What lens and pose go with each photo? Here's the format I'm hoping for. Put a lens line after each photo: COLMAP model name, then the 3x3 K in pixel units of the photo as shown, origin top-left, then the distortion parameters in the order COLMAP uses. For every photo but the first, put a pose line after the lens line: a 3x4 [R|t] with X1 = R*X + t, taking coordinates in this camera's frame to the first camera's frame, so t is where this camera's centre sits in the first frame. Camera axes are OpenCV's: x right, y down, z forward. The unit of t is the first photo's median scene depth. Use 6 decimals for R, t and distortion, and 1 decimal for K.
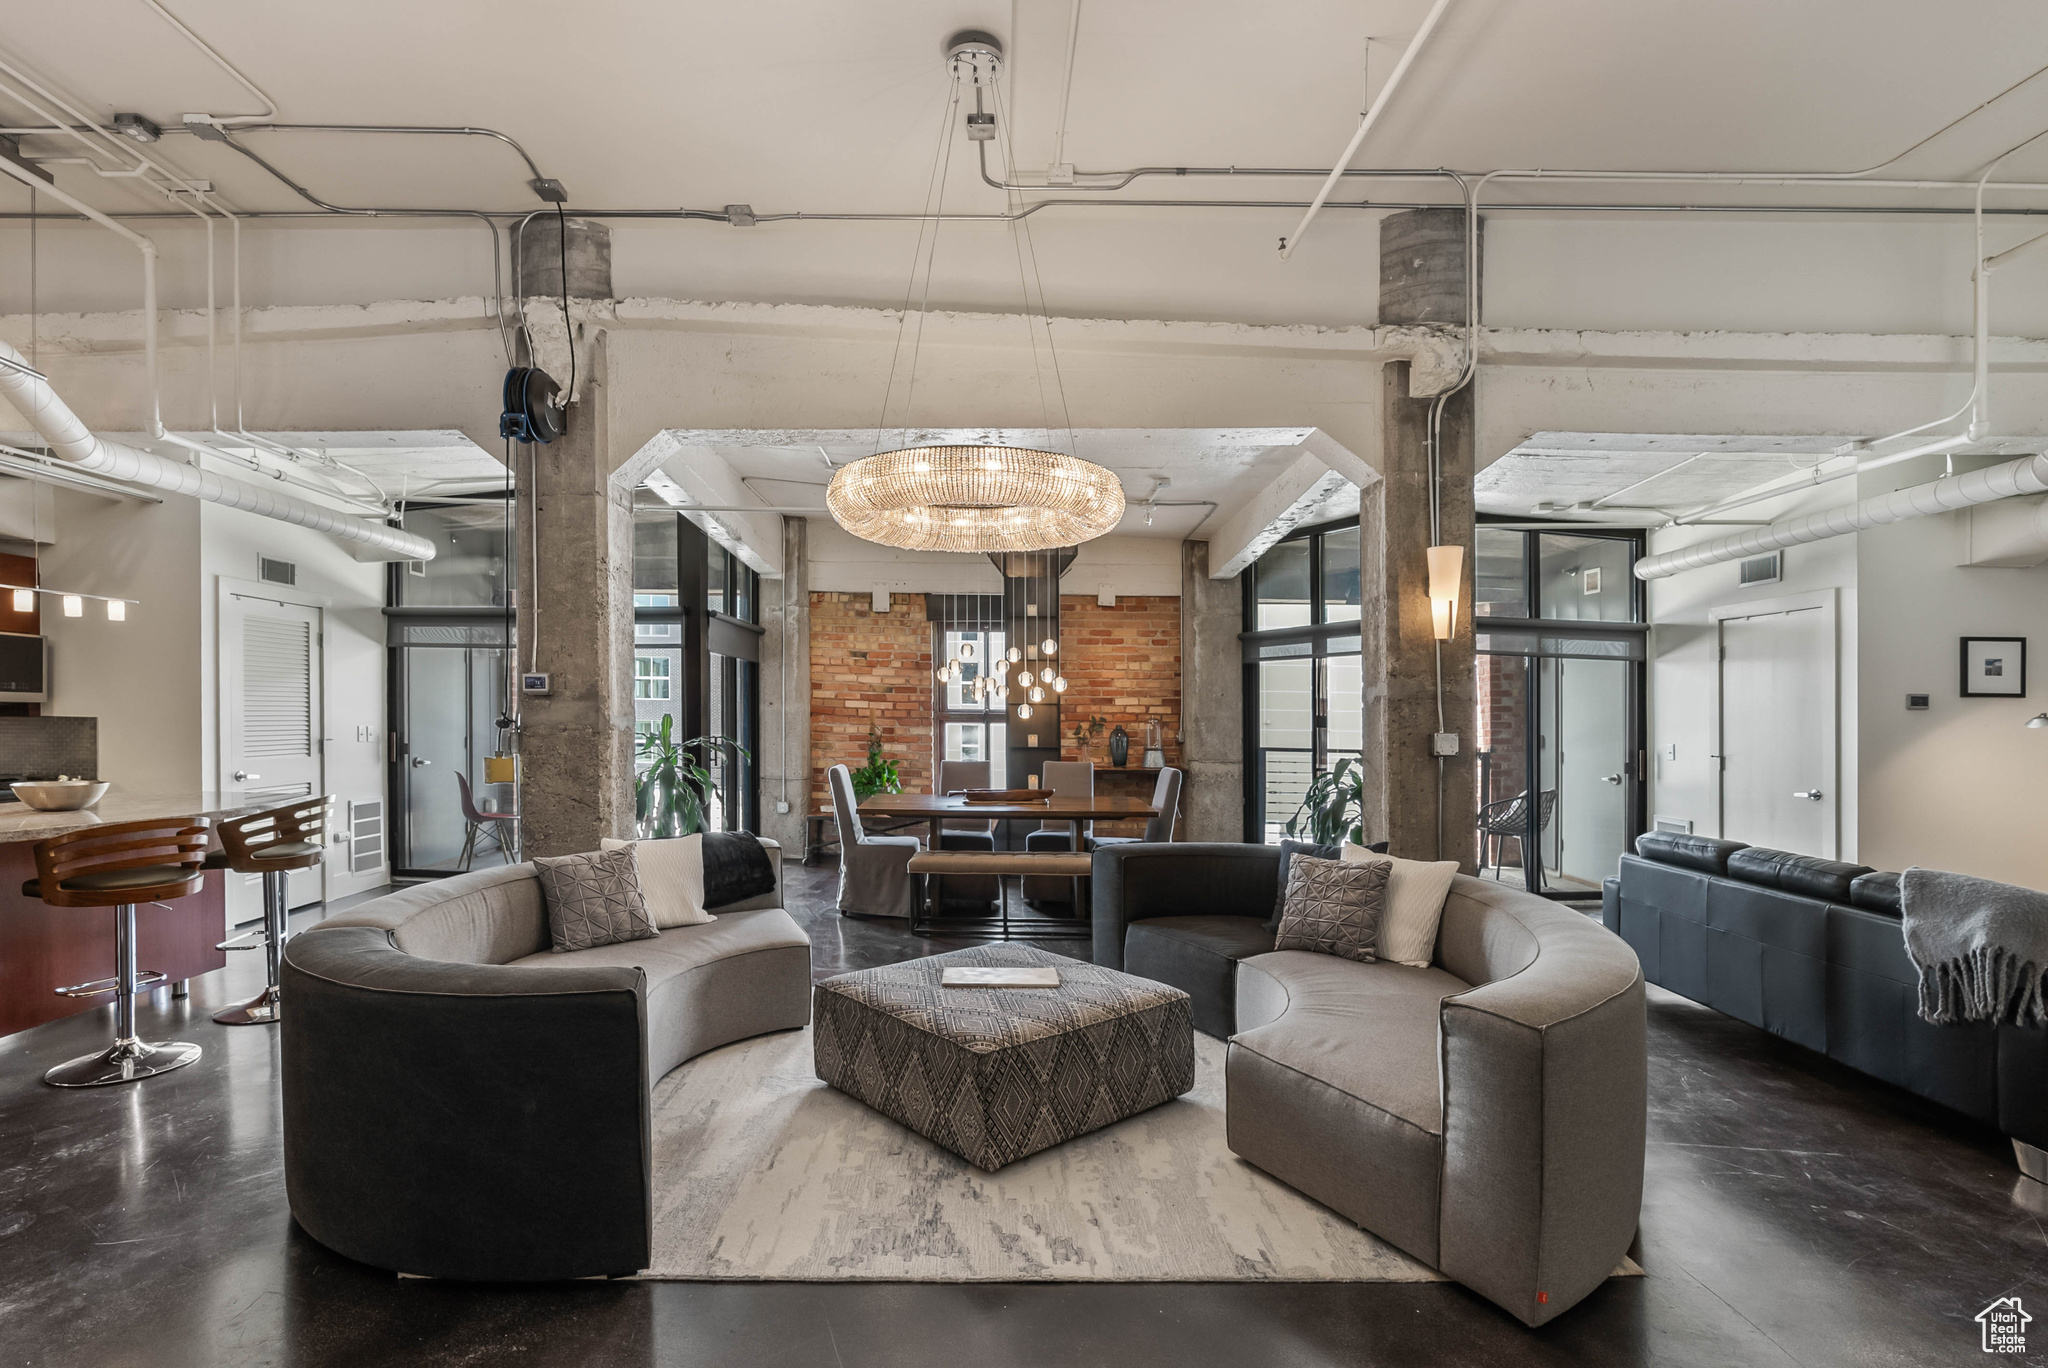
lens RADIAL K [[938.2, 0, 990.7], [0, 938.2, 717.0], [0, 0, 1]] dist [-0.012081, 0.005928]
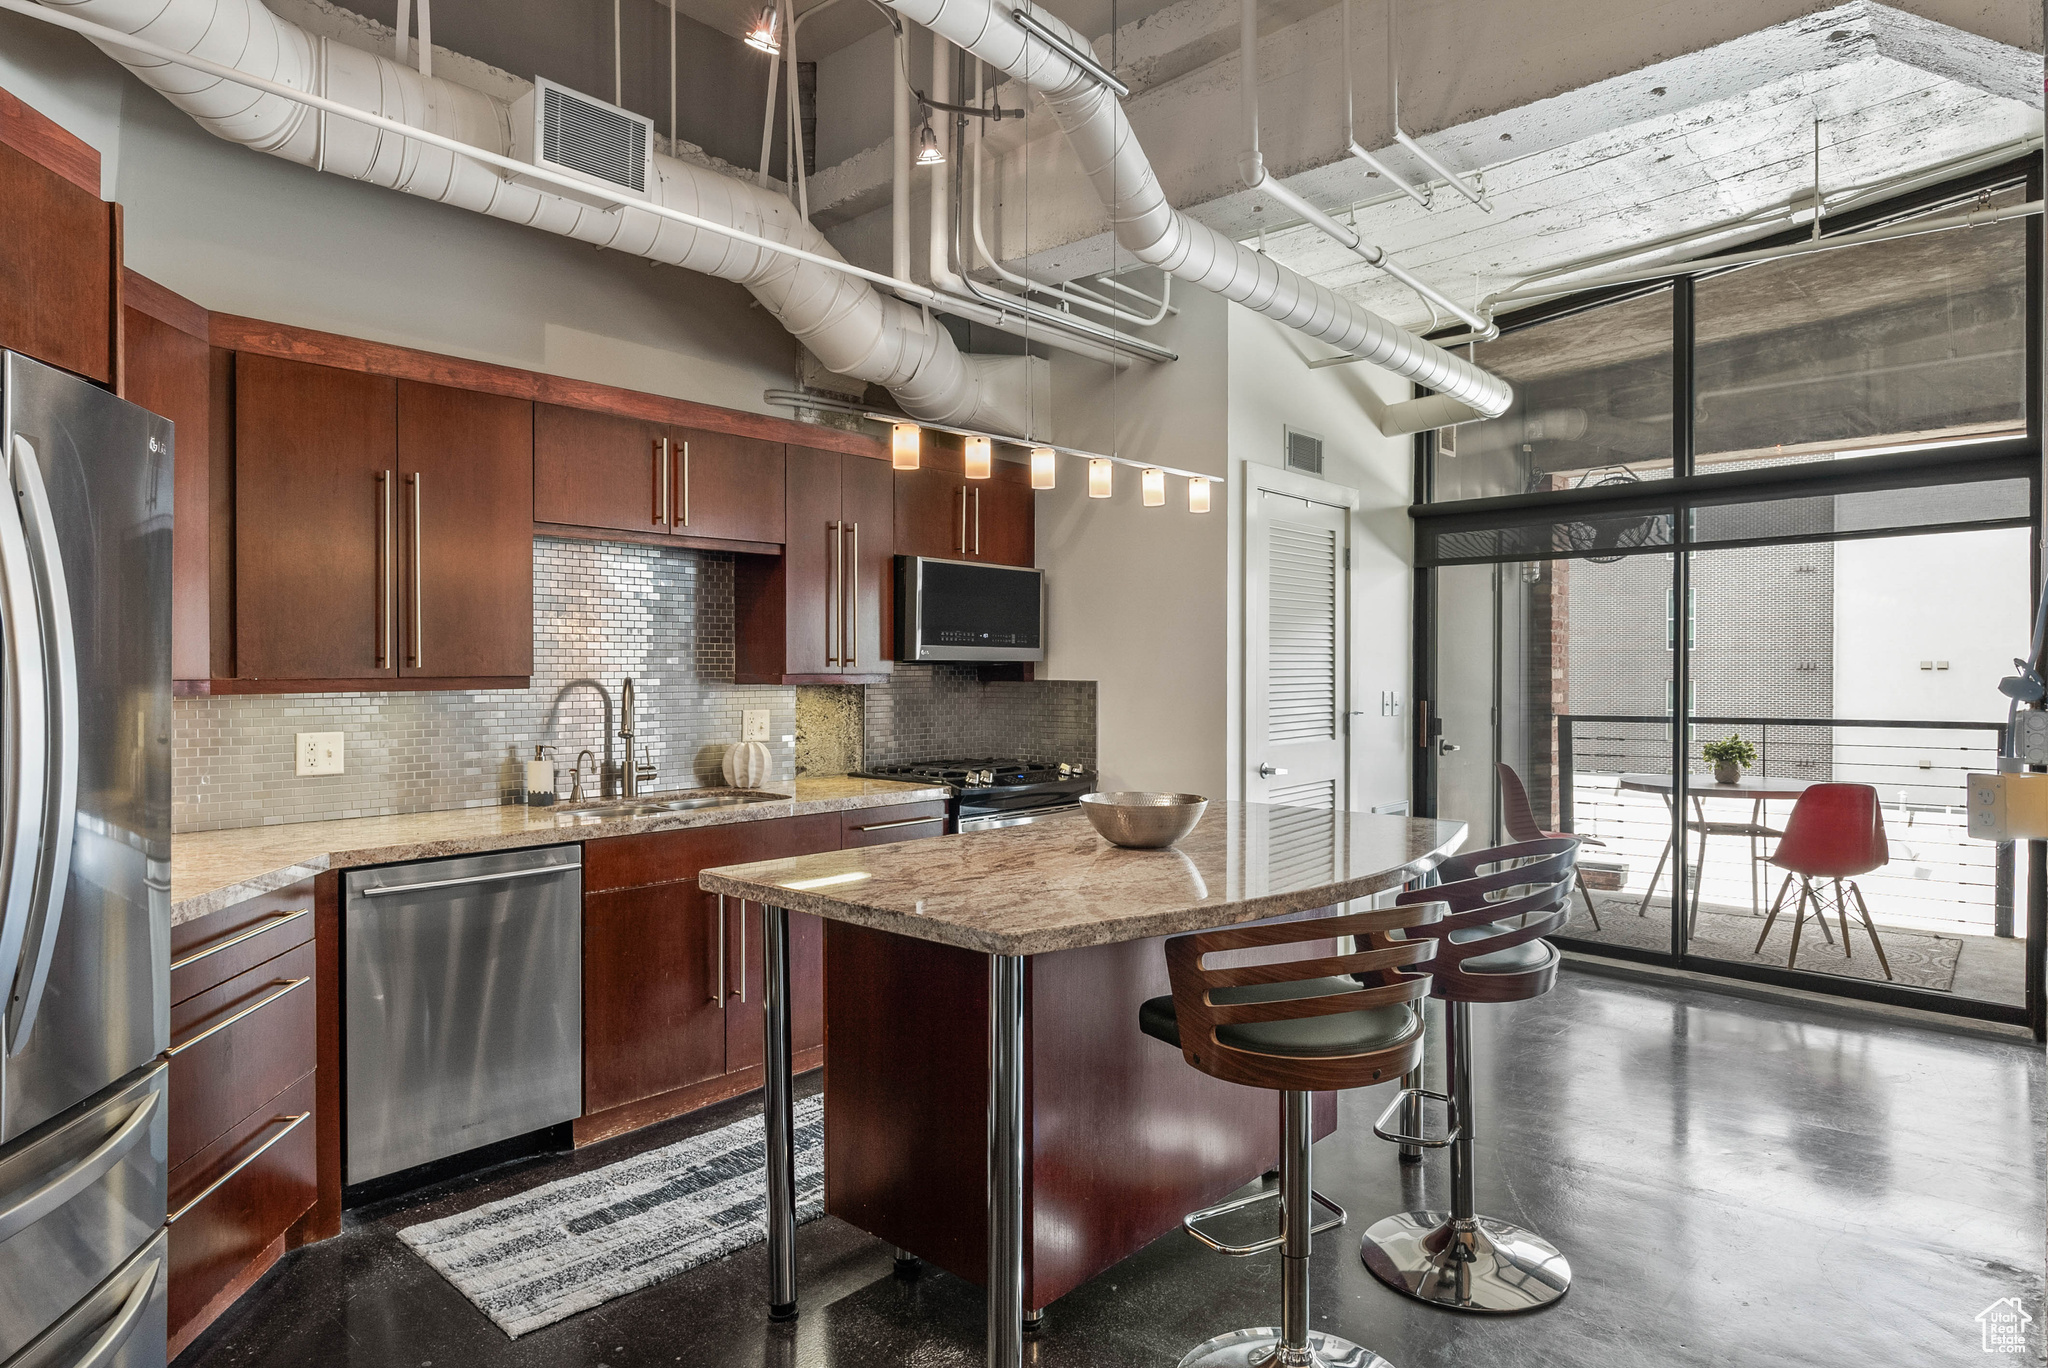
lens RADIAL K [[1219.8, 0, 1056.8], [0, 1219.8, 676.7], [0, 0, 1]] dist [-0.005005, 0.002505]
pose [[0.771427, -0.011463, -0.636215, -0.264851], [0.012834, 0.999915, -0.002454, -0.000944], [0.636189, -0.006272, 0.771508, 0.179109]]
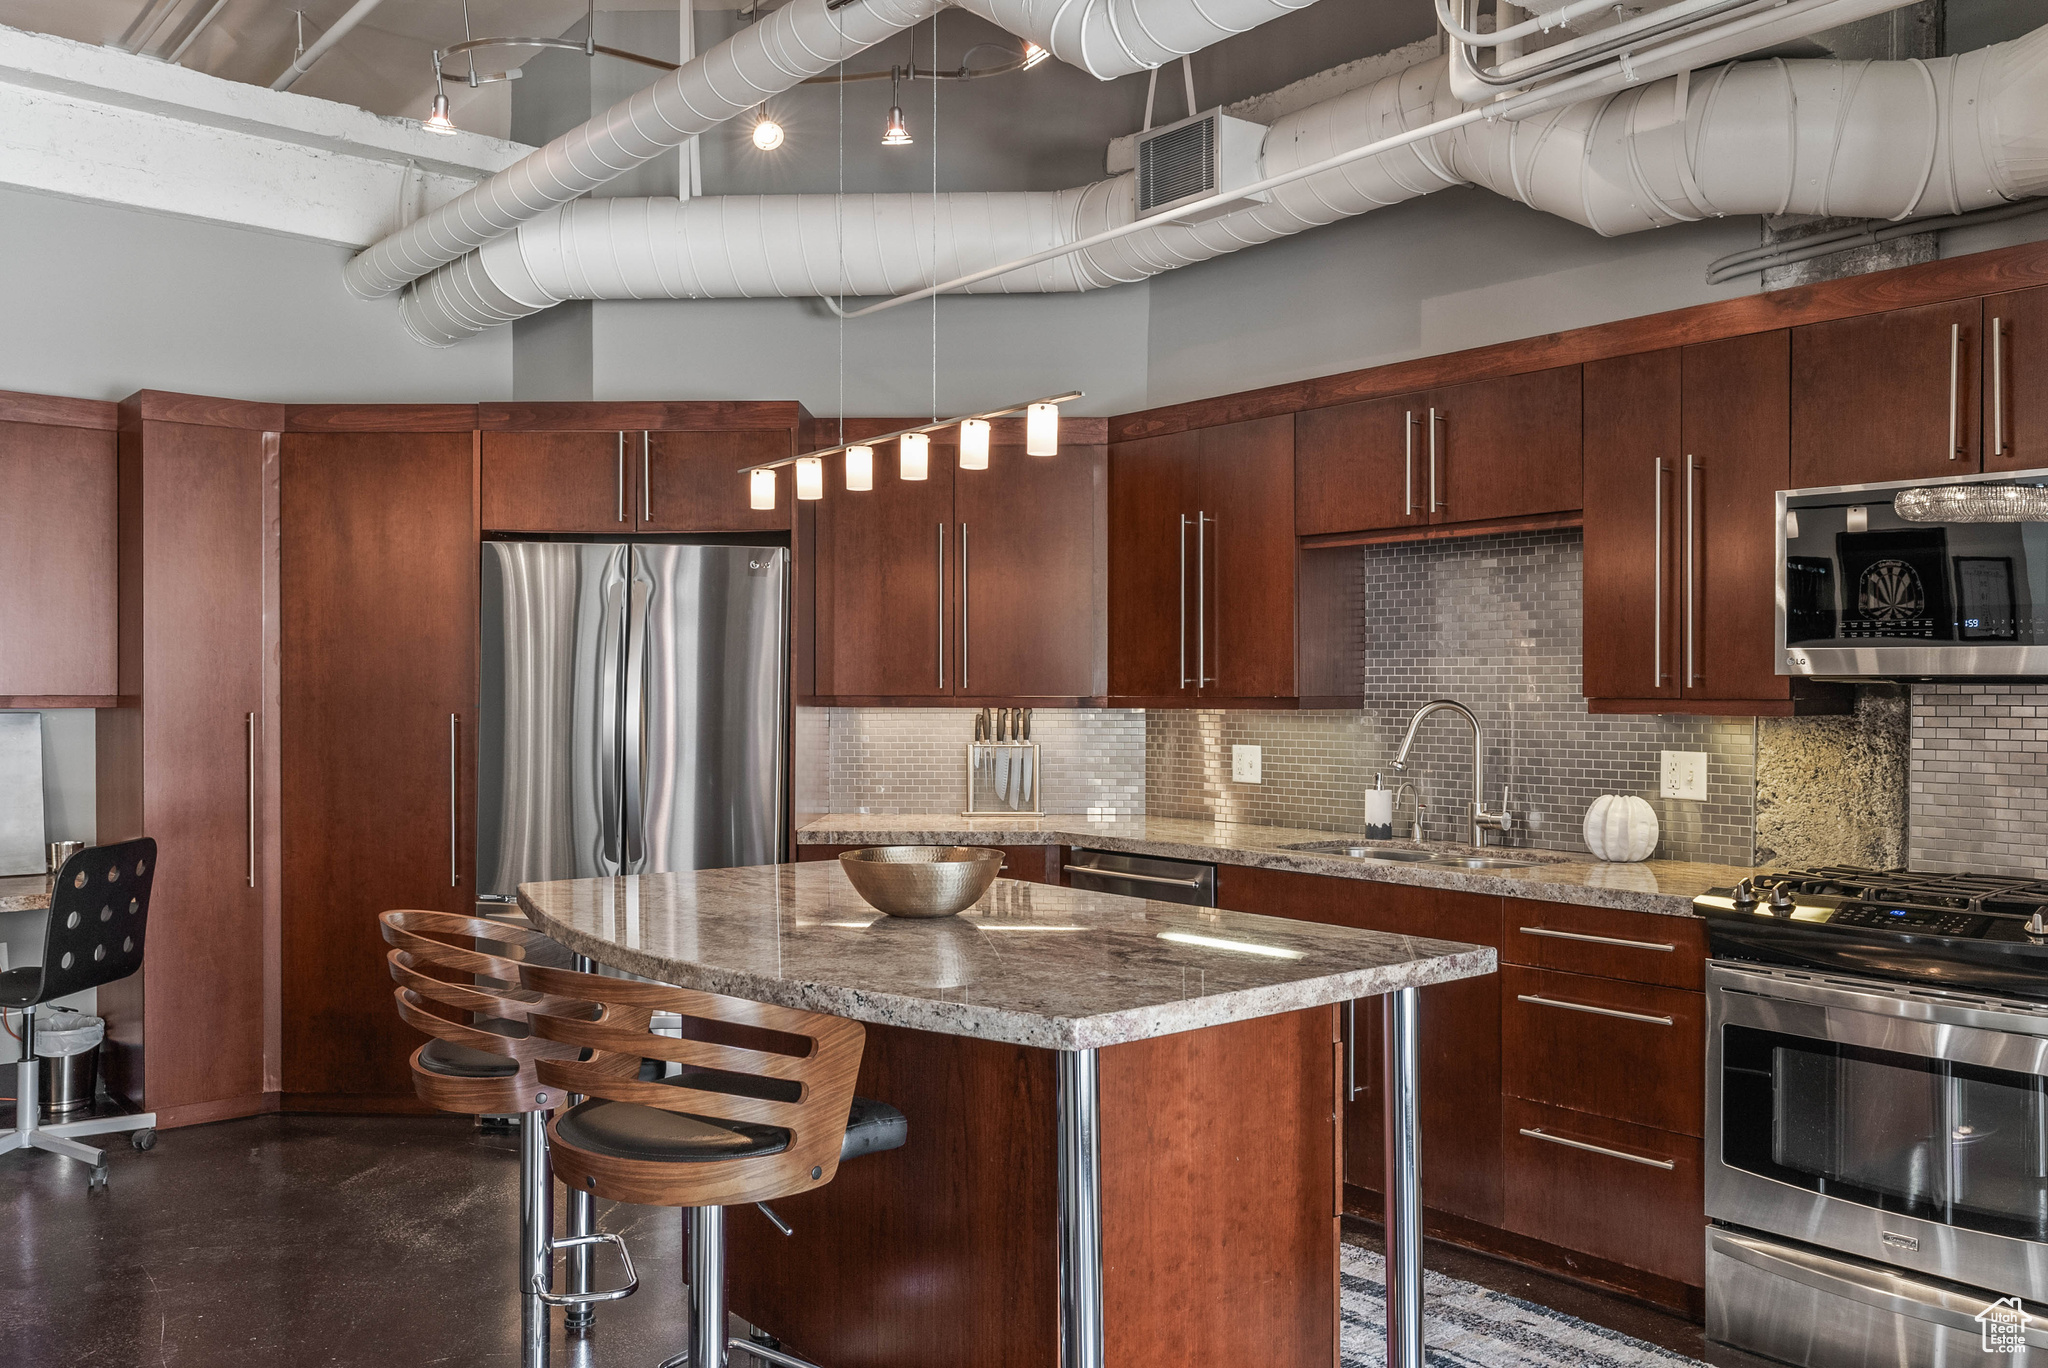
lens RADIAL K [[1669.4, 0, 1027.7], [0, 1669.4, 702.1], [0, 0, 1]] dist [0.004391, -0.006819]
pose [[-0.762668, -0.009345, -0.646722, -0.243684], [-0.011994, 0.999928, -0.000304, -0.001419], [0.646678, 0.007525, -0.762726, 0.751276]]
